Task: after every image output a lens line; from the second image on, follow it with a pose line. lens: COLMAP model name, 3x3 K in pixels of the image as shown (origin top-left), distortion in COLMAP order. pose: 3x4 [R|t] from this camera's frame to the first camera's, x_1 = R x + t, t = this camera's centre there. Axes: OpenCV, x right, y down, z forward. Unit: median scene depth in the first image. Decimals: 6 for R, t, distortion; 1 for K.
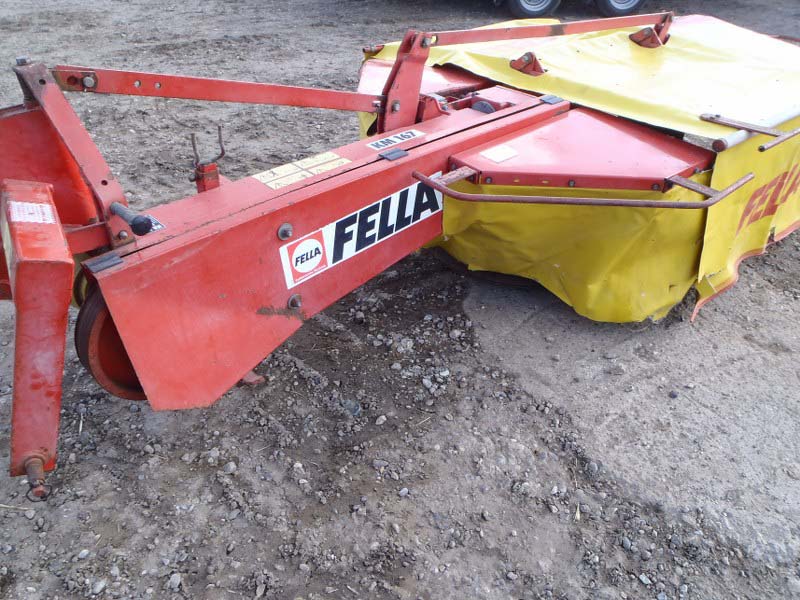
lens RADIAL K [[648.7, 0, 402.7], [0, 648.7, 300.7], [0, 0, 1]] dist [-0.017146, -0.001735]
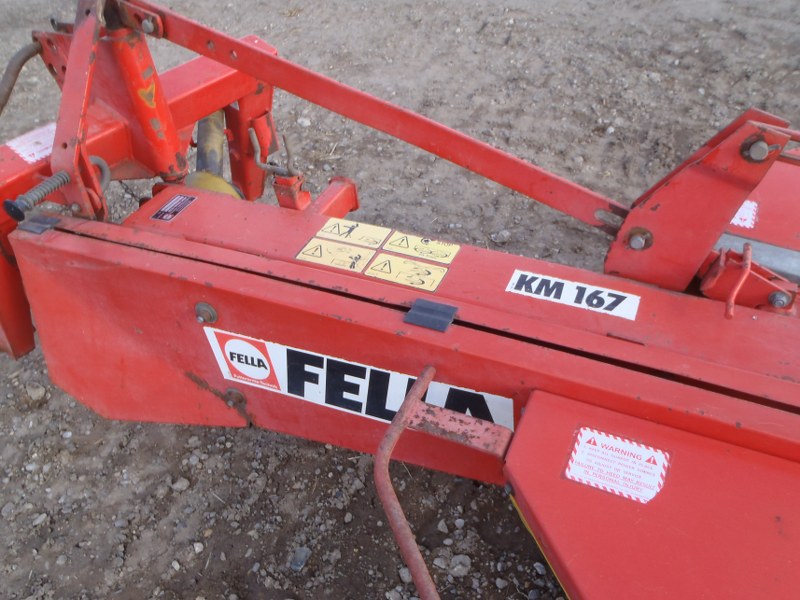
lens RADIAL K [[648.7, 0, 400.1], [0, 648.7, 302.3], [0, 0, 1]] dist [-0.017146, -0.001735]
pose [[0.404314, 0.577780, -0.709014, 0.345708], [-0.474644, 0.795190, 0.377341, -0.425716], [0.781820, 0.183965, 0.595746, 0.673971]]
